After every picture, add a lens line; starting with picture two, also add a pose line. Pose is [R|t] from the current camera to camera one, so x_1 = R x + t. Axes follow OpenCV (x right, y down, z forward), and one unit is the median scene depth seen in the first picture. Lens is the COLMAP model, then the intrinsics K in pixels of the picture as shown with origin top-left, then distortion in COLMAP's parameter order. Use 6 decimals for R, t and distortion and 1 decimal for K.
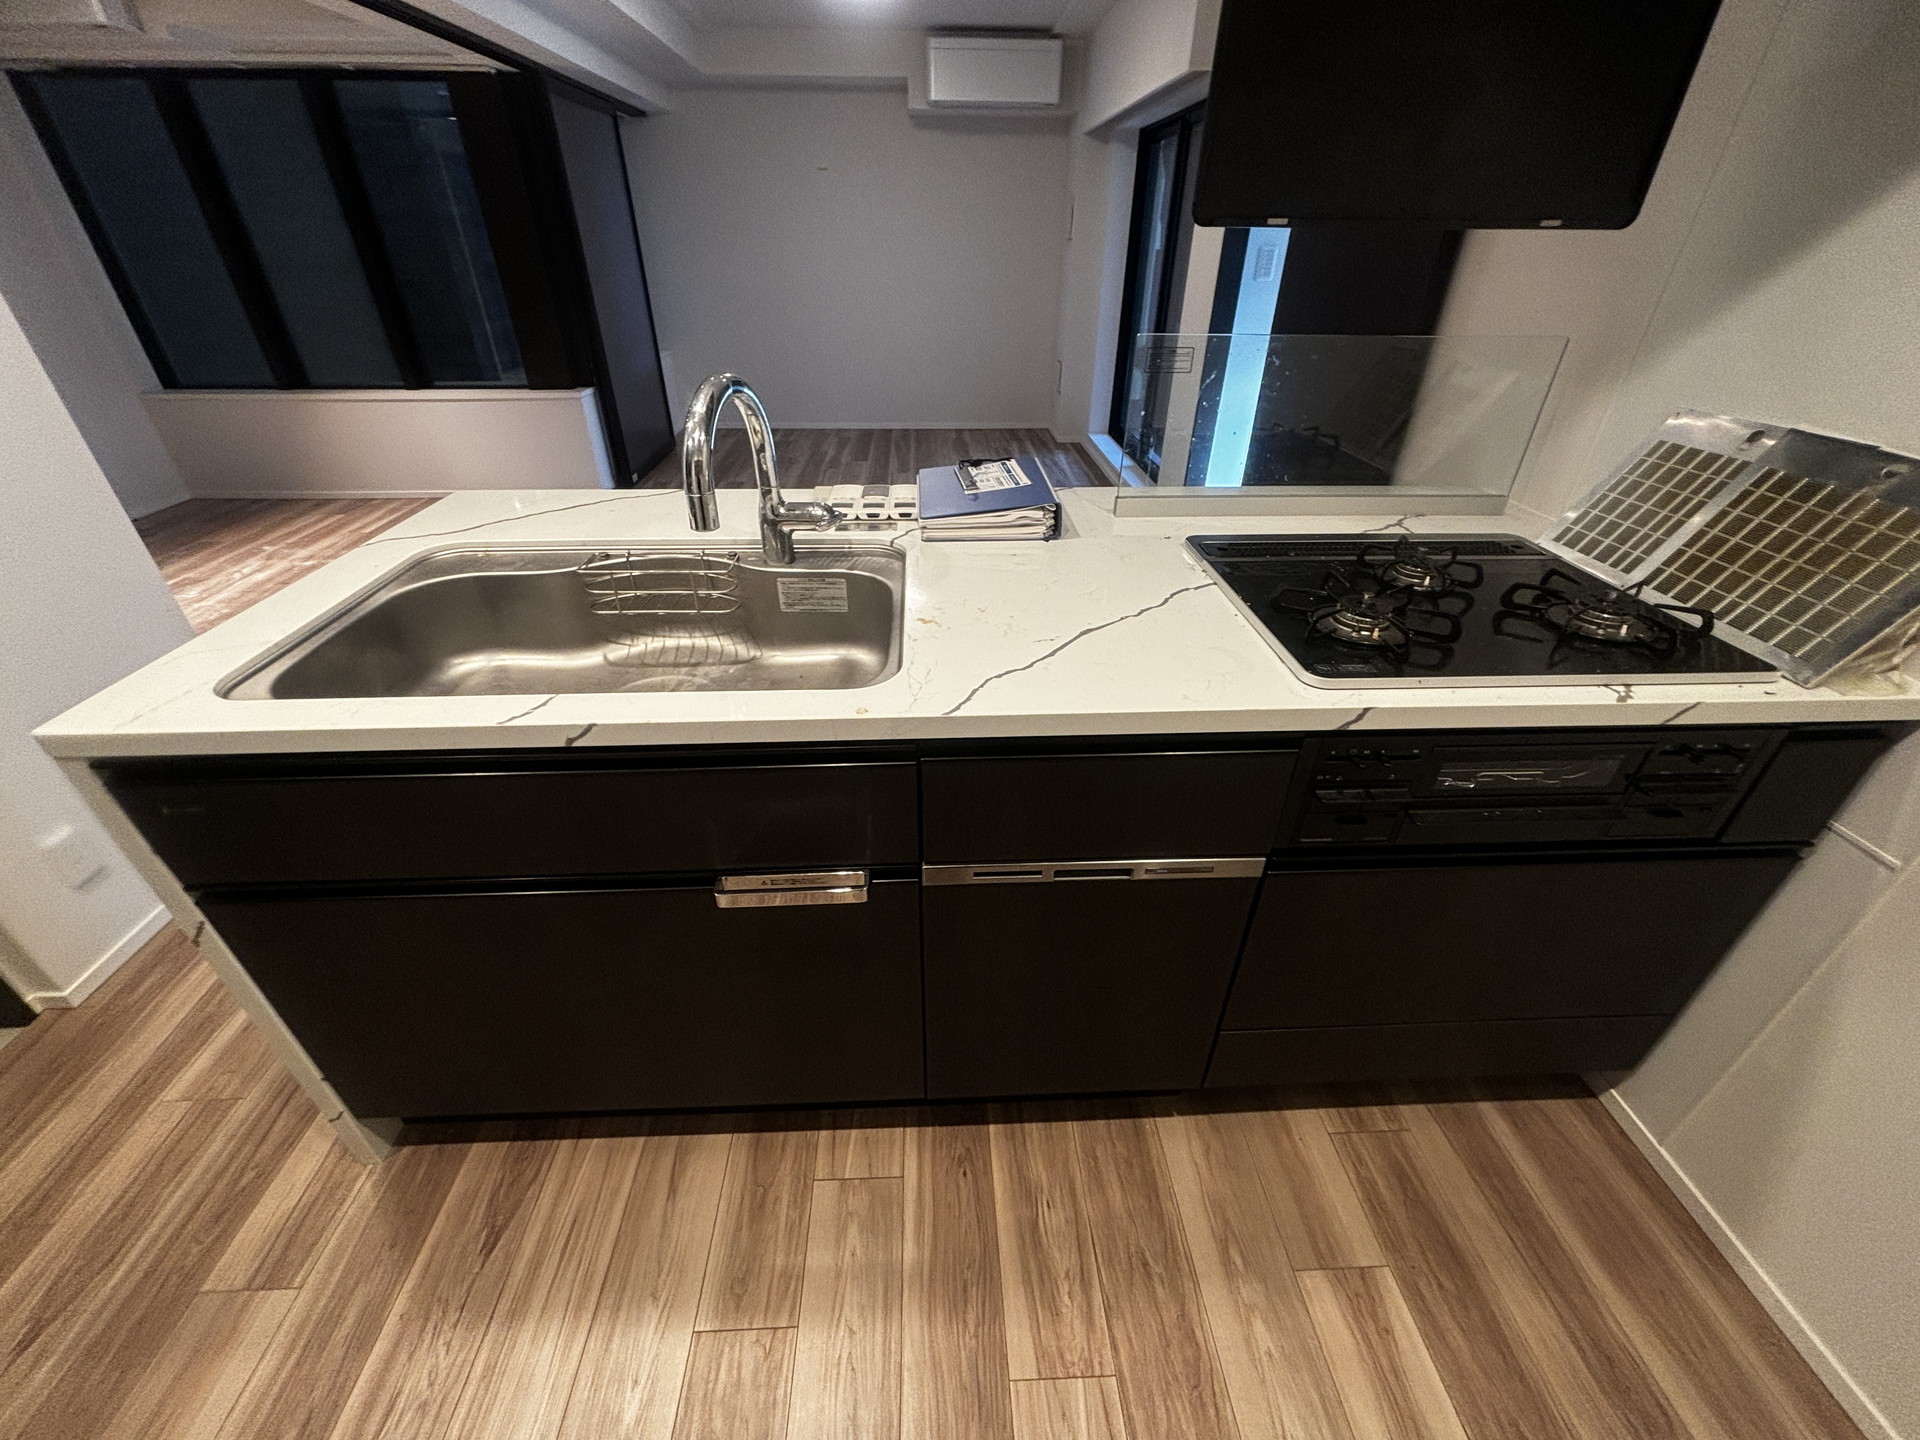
lens RADIAL K [[773.5, 0, 960.0], [0, 773.5, 720.0], [0, 0, 1]] dist [0.006110, 0.000288]
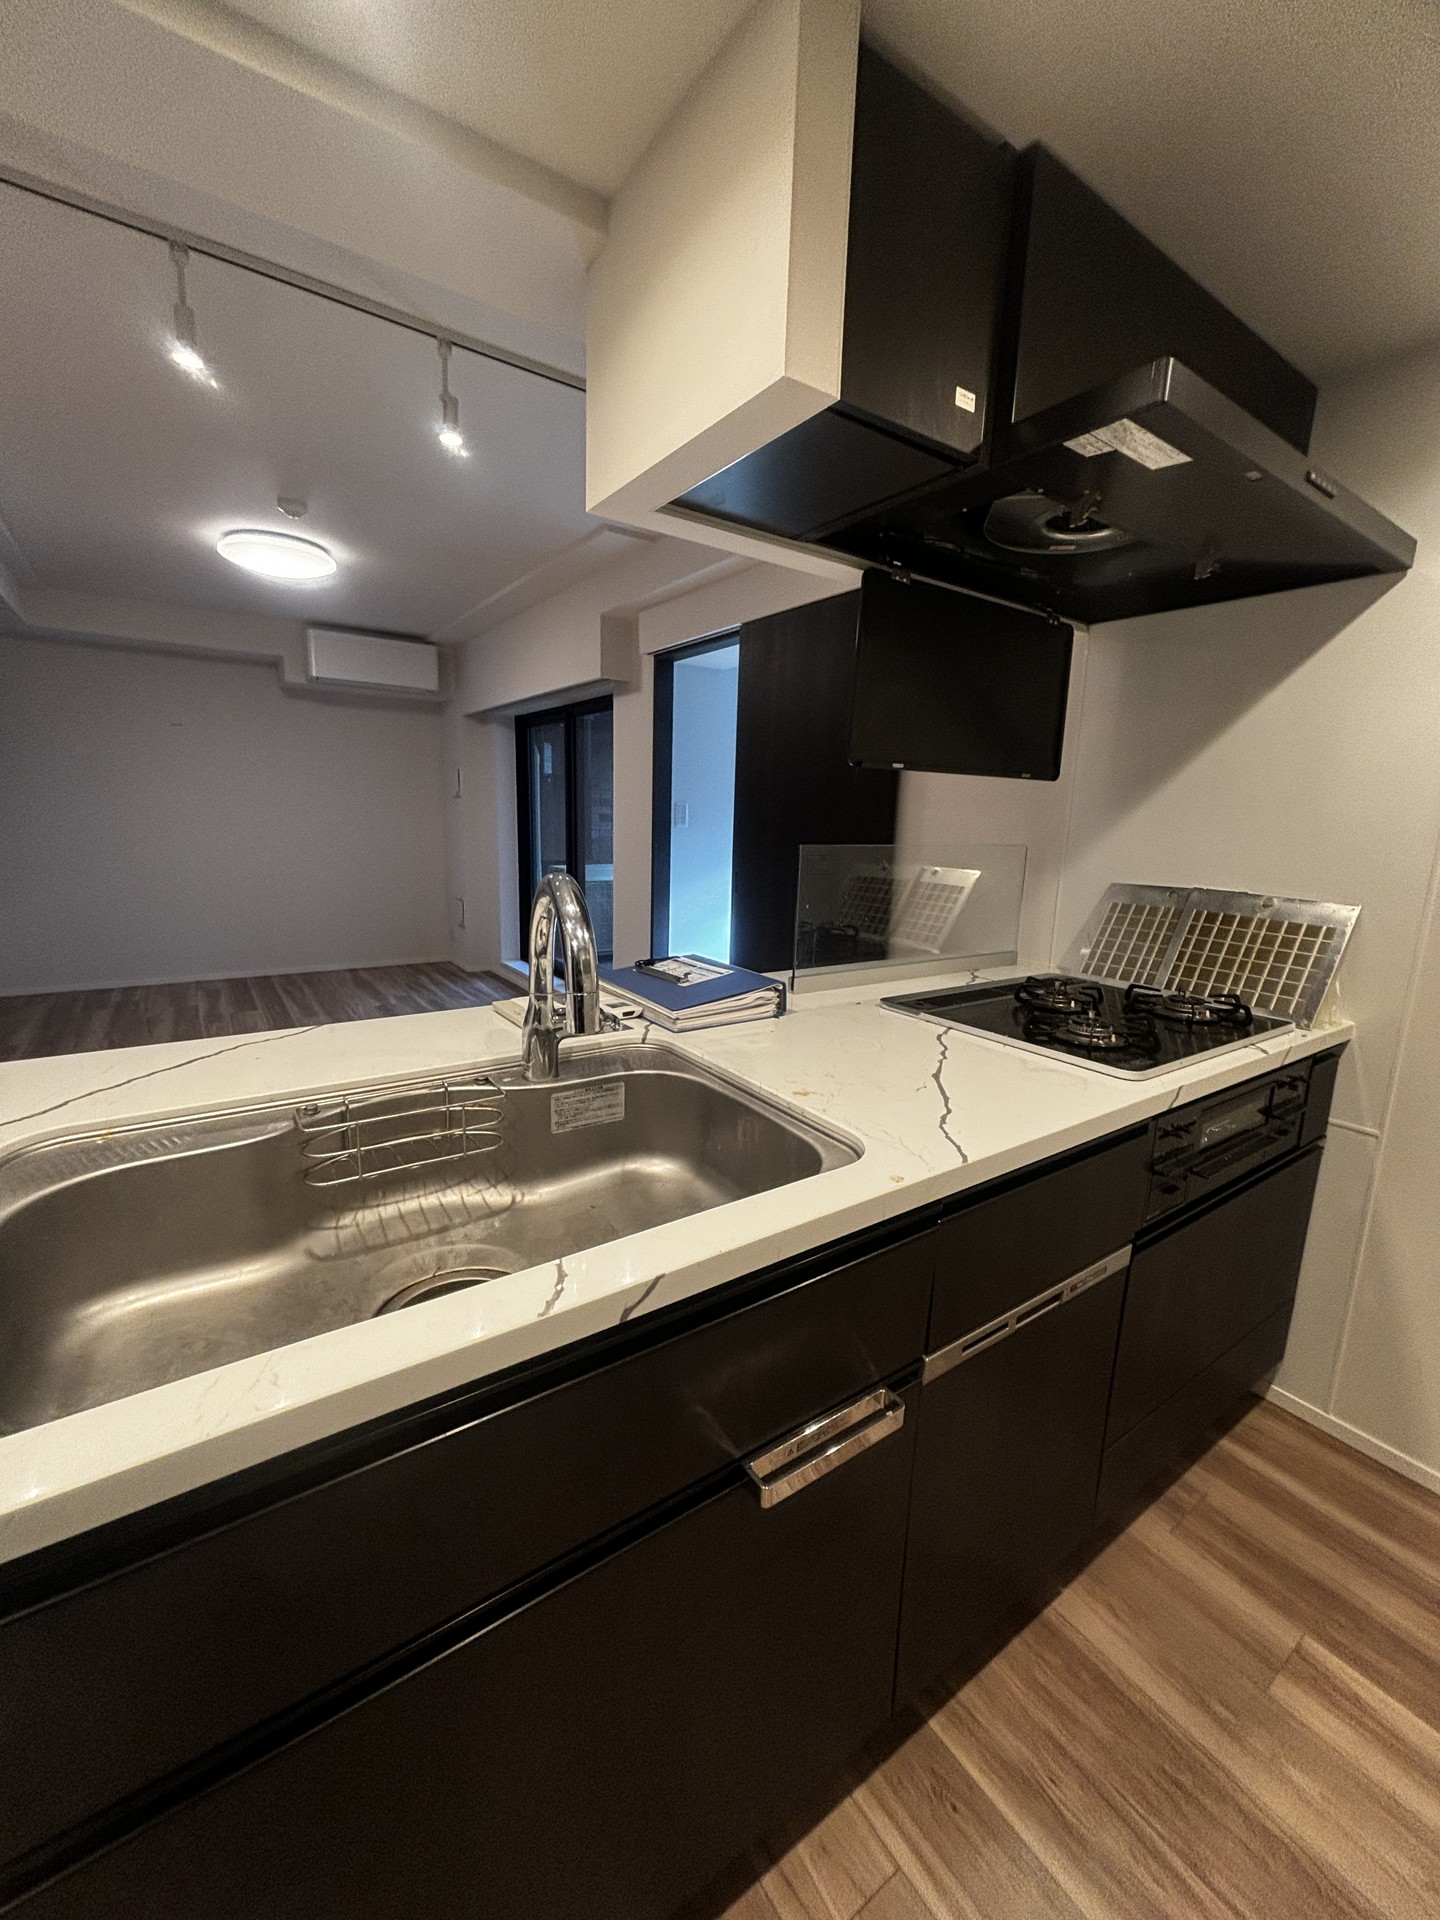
lens RADIAL K [[771.1, 0, 731.8], [0, 771.1, 960.5], [0, 0, 1]] dist [0.001182, 0.001071]
pose [[0.848563, -0.083828, 0.522411, -0.479075], [0.262077, 0.924325, -0.277377, -0.031508], [-0.459626, 0.372284, 0.806318, 0.163035]]
